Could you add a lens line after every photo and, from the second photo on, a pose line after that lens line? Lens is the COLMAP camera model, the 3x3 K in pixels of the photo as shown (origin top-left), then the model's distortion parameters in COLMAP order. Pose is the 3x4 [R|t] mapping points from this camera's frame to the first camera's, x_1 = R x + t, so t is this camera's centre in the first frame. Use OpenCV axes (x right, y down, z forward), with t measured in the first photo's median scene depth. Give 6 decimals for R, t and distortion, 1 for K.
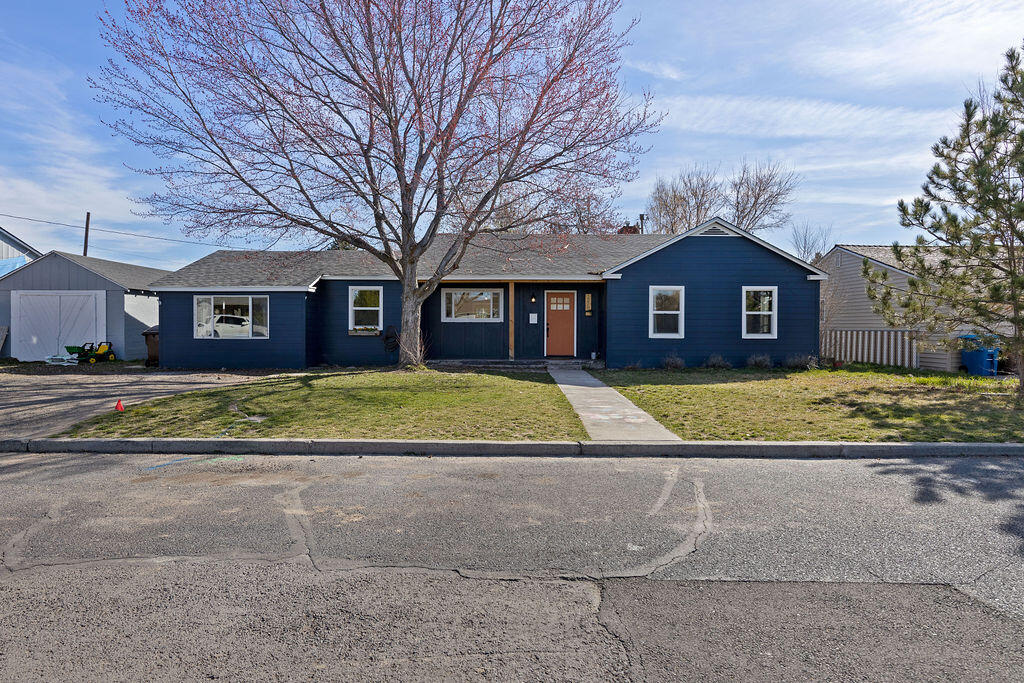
lens RADIAL K [[534.5, 0, 512.0], [0, 534.5, 341.5], [0, 0, 1]] dist [-0.000679, -0.000050]
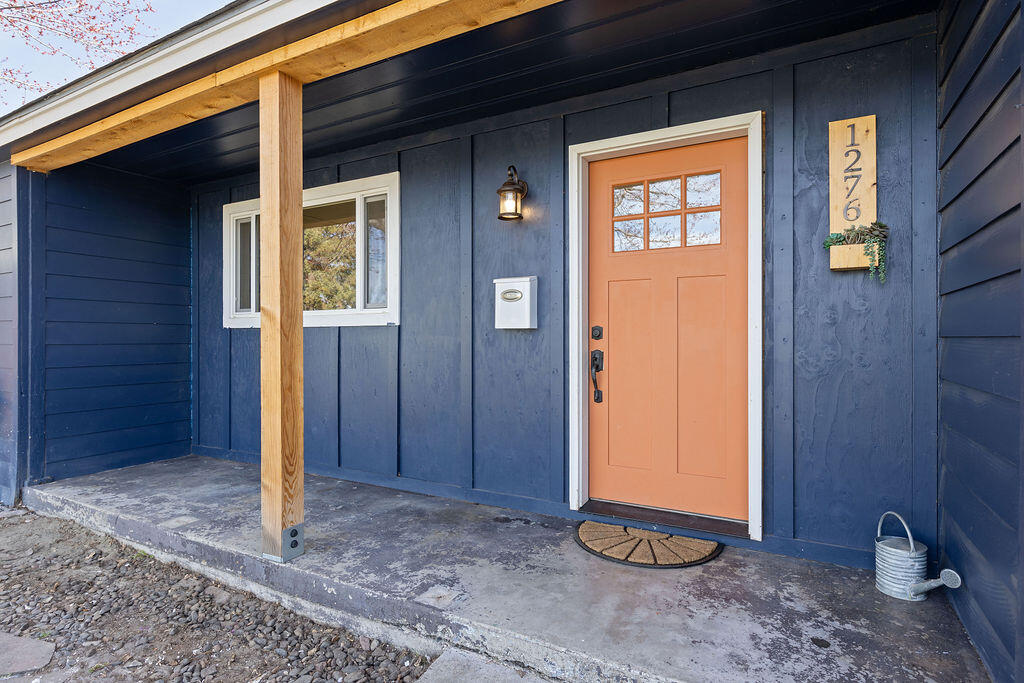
lens RADIAL K [[534.5, 0, 512.0], [0, 534.5, 341.5], [0, 0, 1]] dist [-0.000679, -0.000050]
pose [[0.885212, -0.003178, -0.465178, 0.141630], [-0.002520, 0.999929, -0.011626, -0.029737], [0.465182, 0.011464, 0.885141, 0.914213]]
